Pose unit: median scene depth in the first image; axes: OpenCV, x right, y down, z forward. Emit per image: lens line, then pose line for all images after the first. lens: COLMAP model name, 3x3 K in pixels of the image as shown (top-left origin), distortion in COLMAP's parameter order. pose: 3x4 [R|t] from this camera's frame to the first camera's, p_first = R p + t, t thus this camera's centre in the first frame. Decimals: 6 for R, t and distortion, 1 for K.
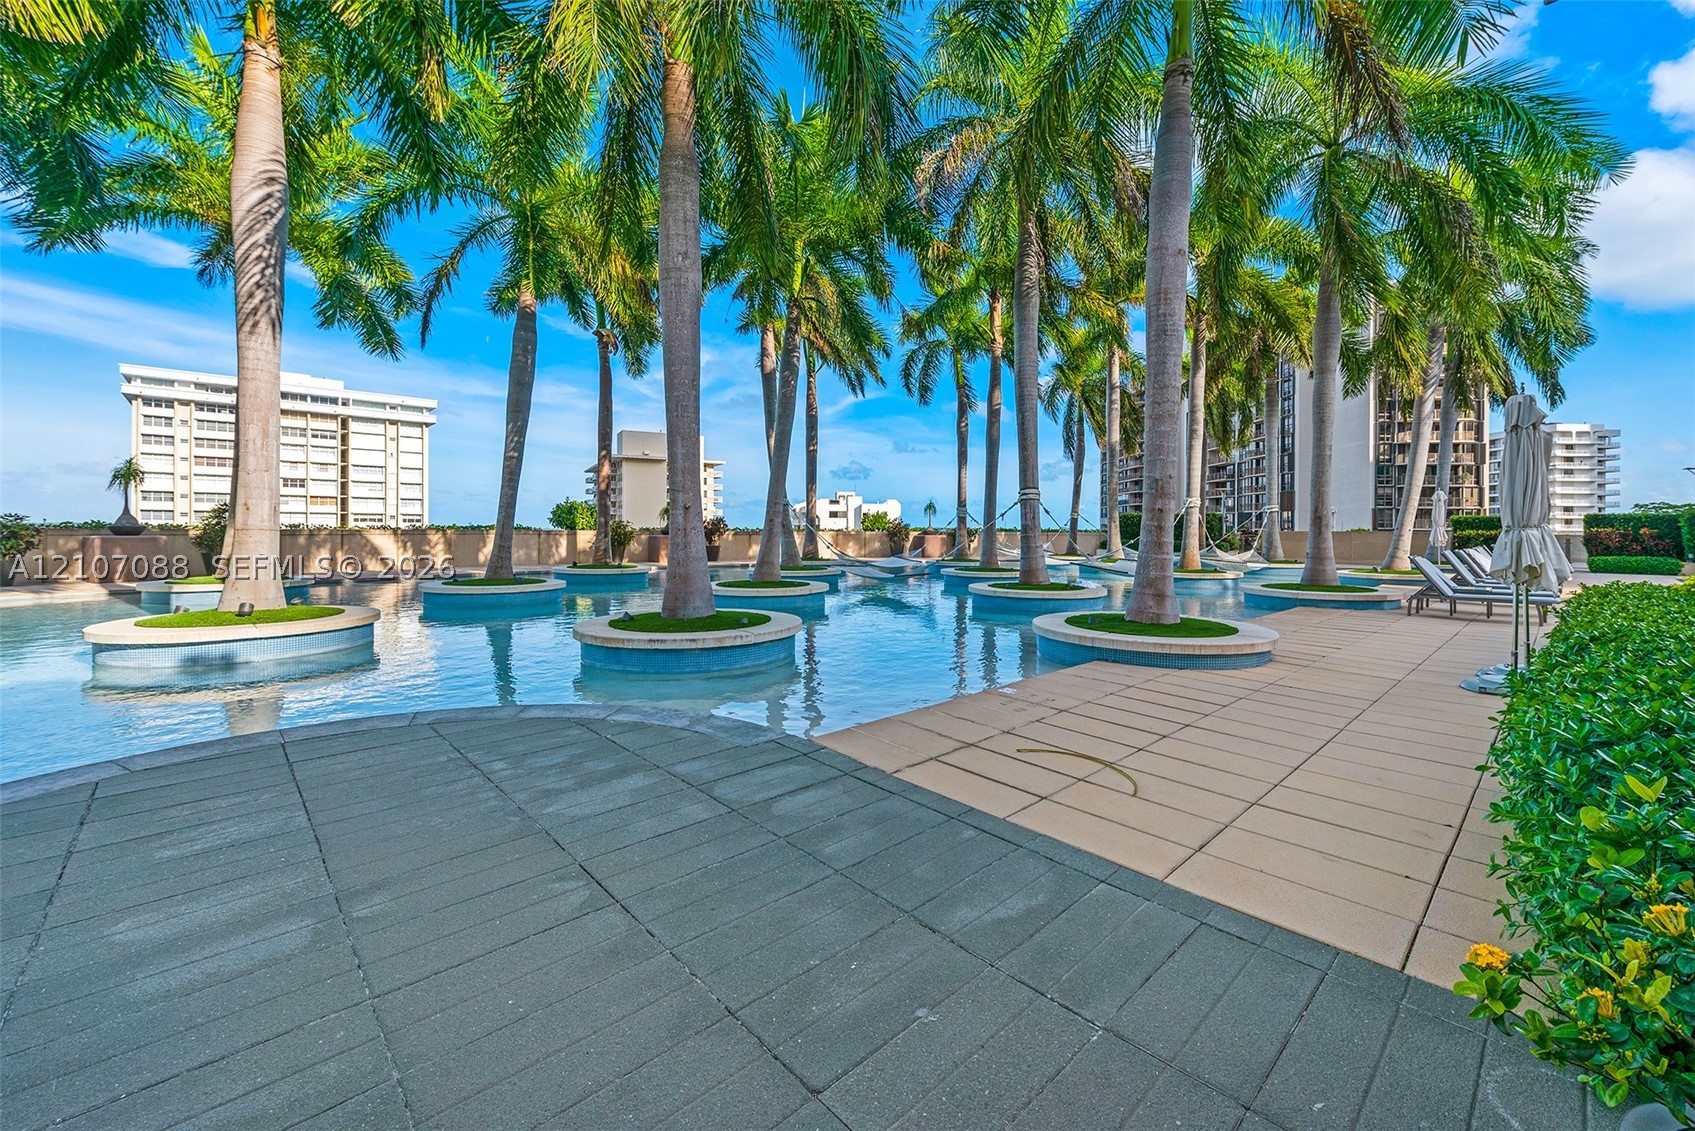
lens RADIAL K [[680.2, 0, 848.7], [0, 680.2, 516.5], [0, 0, 1]] dist [0.017665, -0.004921]
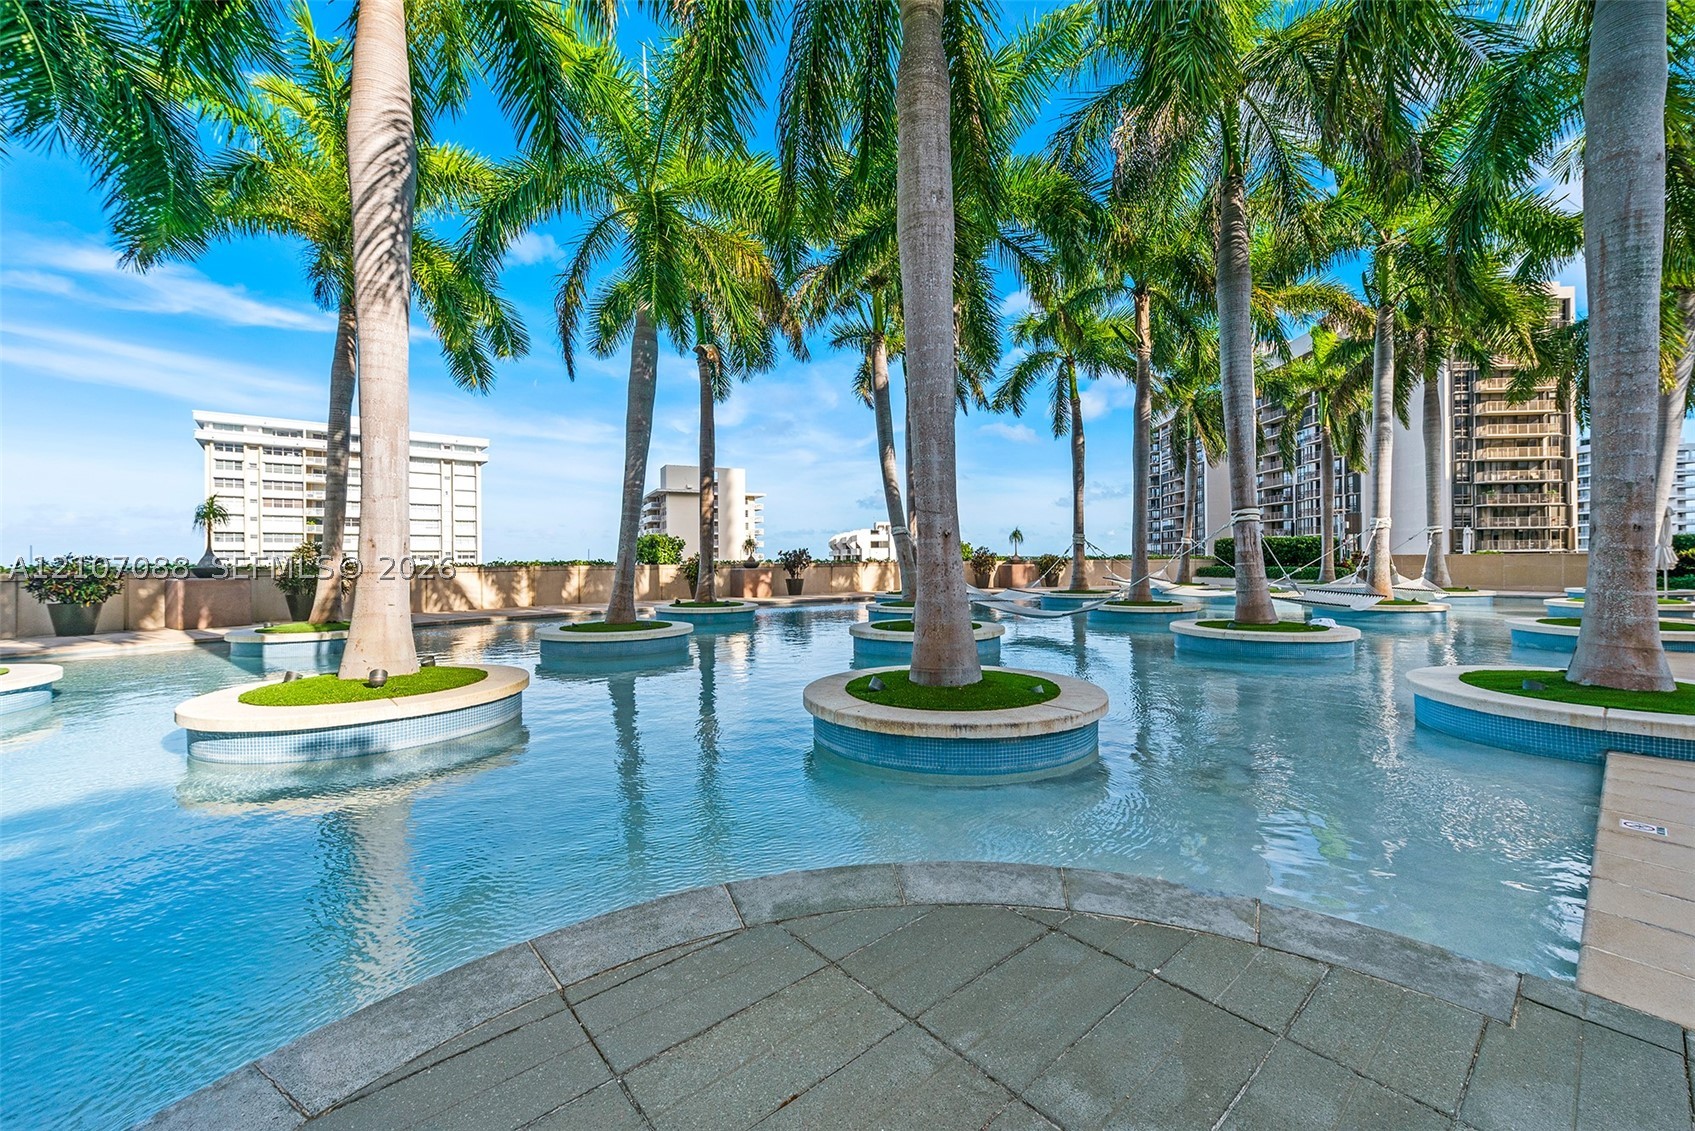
lens RADIAL K [[666.8, 0, 847.0], [0, 666.8, 541.9], [0, 0, 1]] dist [0.020058, -0.007227]
pose [[0.998921, -0.015879, -0.043647, -0.120460], [0.015569, 0.999851, -0.007446, -0.000670], [0.043759, 0.006759, 0.999019, 0.103488]]
